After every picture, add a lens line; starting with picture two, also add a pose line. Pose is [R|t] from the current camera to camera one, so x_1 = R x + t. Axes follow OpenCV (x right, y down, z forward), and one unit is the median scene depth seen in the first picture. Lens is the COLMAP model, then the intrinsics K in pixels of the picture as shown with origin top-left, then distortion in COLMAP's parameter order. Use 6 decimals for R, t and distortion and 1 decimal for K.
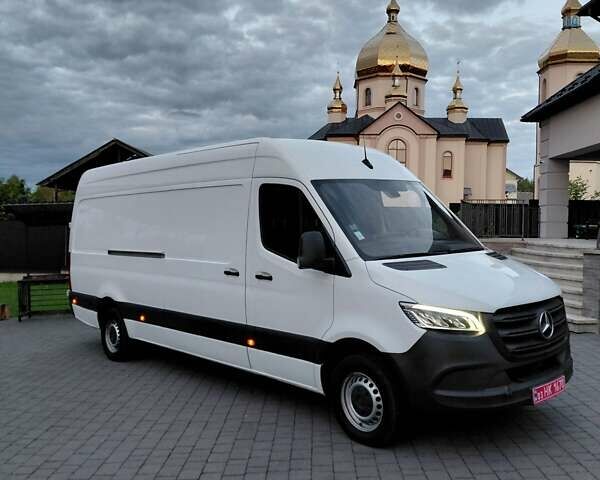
lens RADIAL K [[611.6, 0, 289.5], [0, 611.6, 240.2], [0, 0, 1]] dist [0.083079, -0.209019]
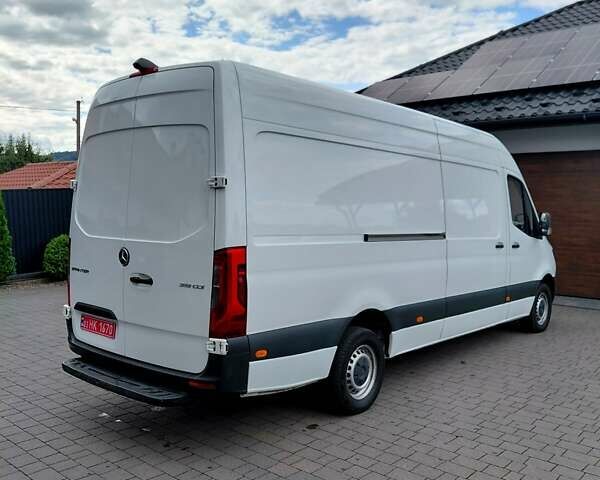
lens RADIAL K [[611.6, 0, 289.5], [0, 611.6, 240.2], [0, 0, 1]] dist [0.083079, -0.209019]
pose [[-0.145141, -0.033359, 0.988848, -1.016865], [0.002519, 0.999416, 0.034085, 0.001021], [-0.989408, 0.007438, -0.144972, 1.328978]]
